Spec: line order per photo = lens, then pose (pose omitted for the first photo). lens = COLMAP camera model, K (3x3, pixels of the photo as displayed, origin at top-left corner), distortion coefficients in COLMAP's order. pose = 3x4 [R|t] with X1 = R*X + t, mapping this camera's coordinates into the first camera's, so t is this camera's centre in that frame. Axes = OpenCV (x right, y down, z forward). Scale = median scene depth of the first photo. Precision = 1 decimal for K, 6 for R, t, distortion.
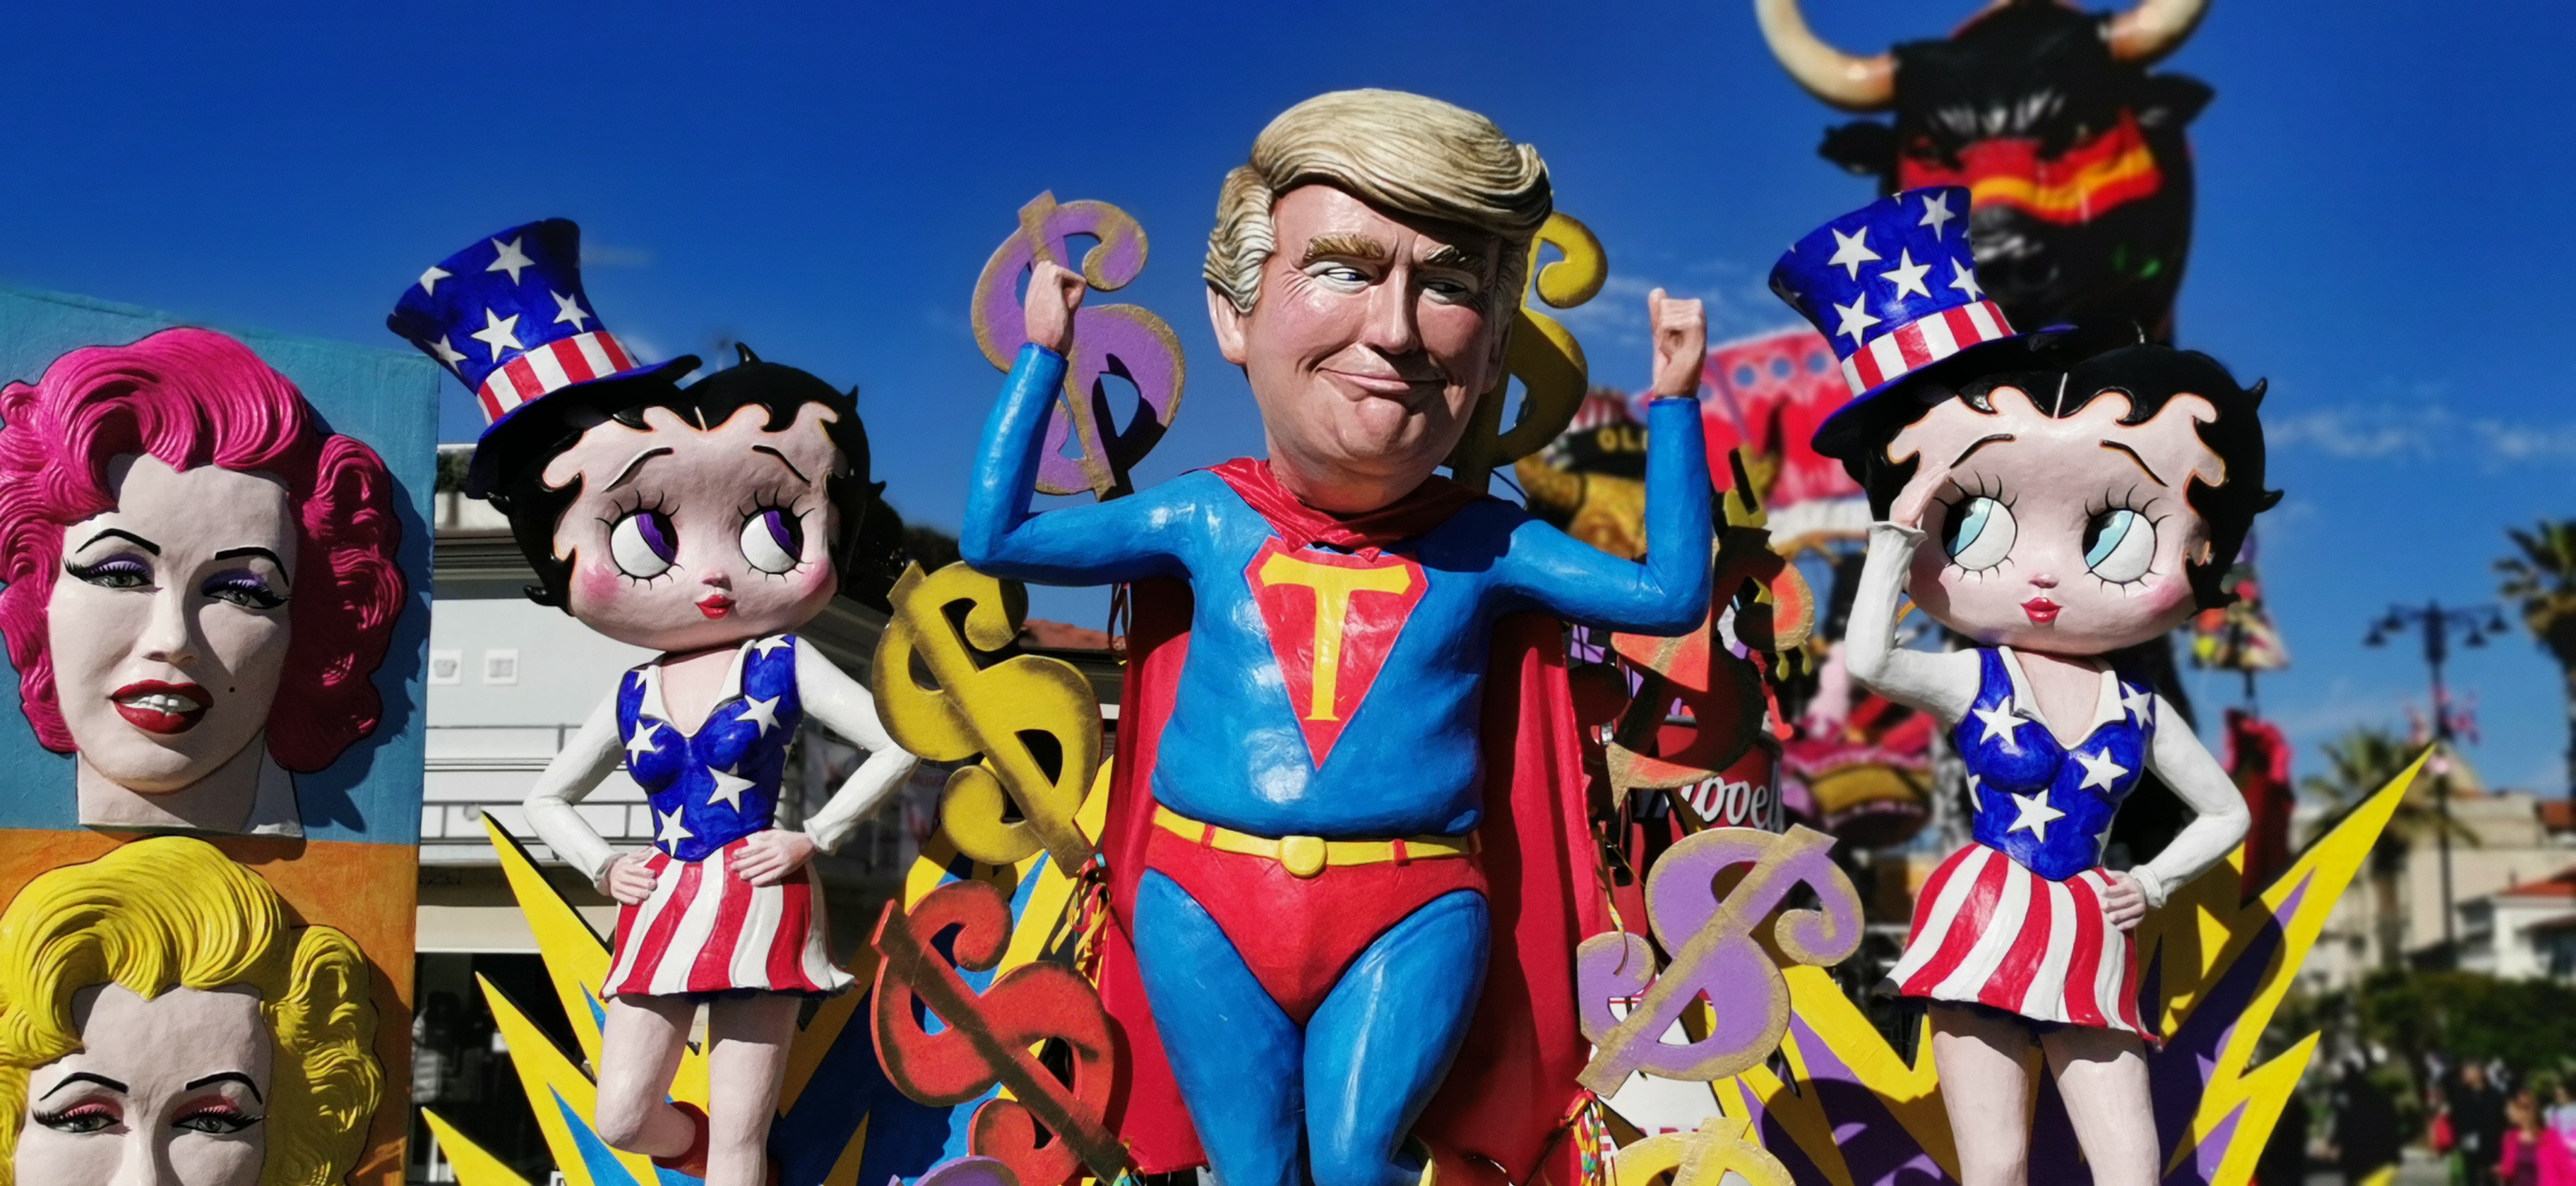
lens RADIAL K [[2990.1, 0, 1288.0], [0, 2990.1, 593.0], [0, 0, 1]] dist [-0.007143, -0.009694]
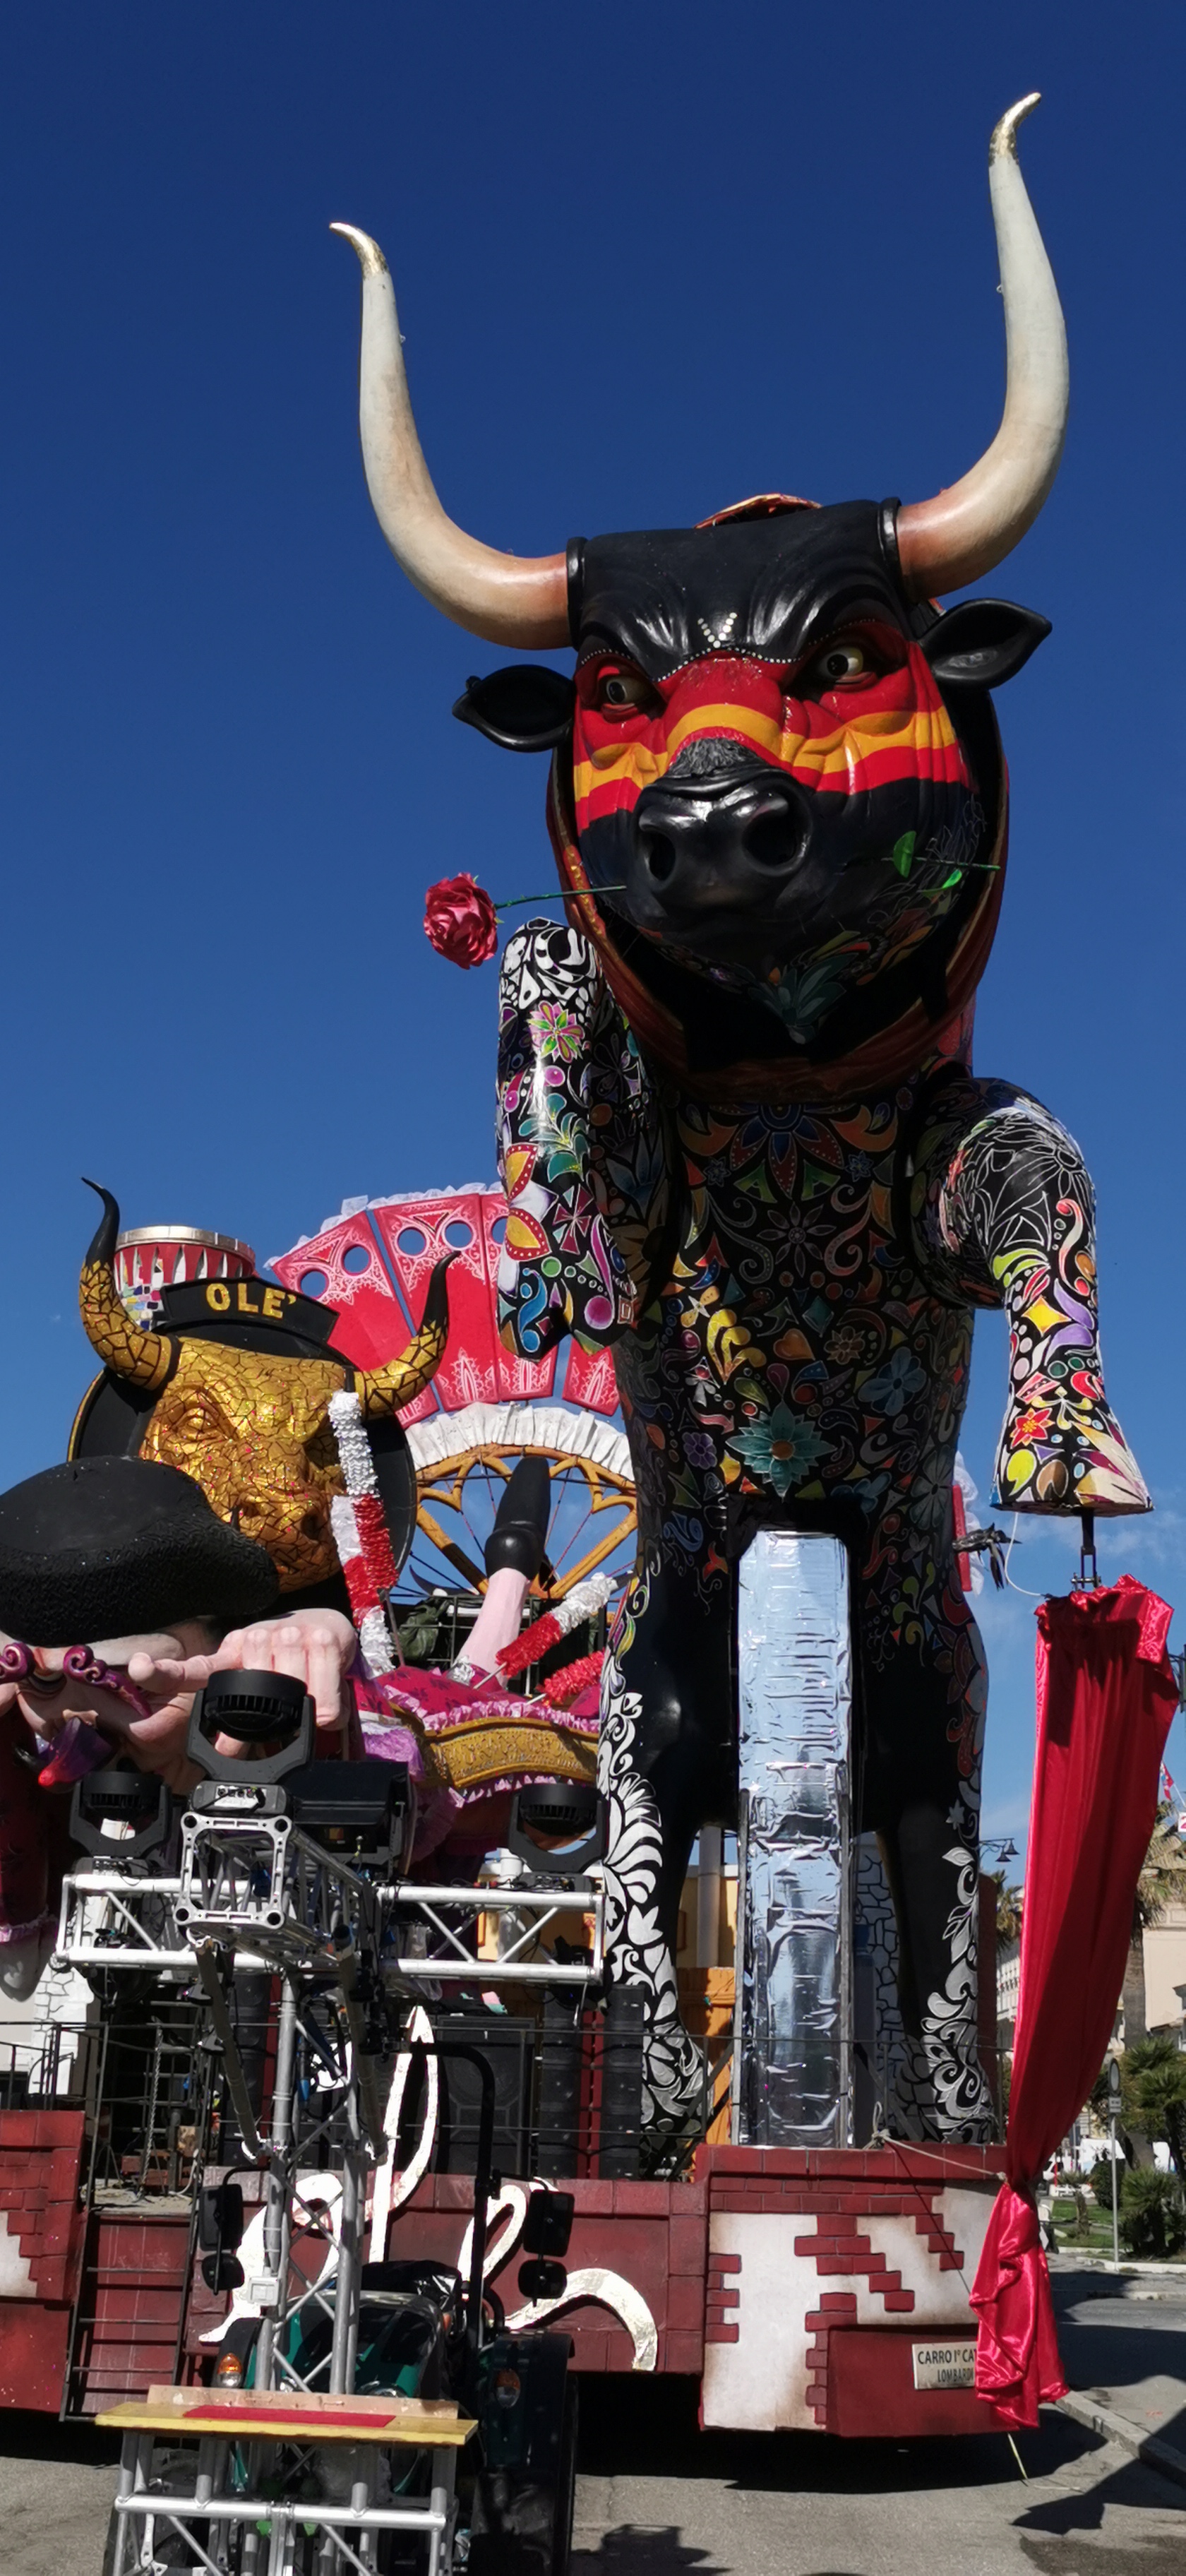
lens RADIAL K [[2990.1, 0, 593.0], [0, 2990.1, 1288.0], [0, 0, 1]] dist [-0.007143, -0.009694]
pose [[0.982758, 0.066184, 0.172647, 0.108934], [-0.043294, 0.990153, -0.133129, 0.064116], [-0.179757, 0.123359, 0.975946, 0.399600]]
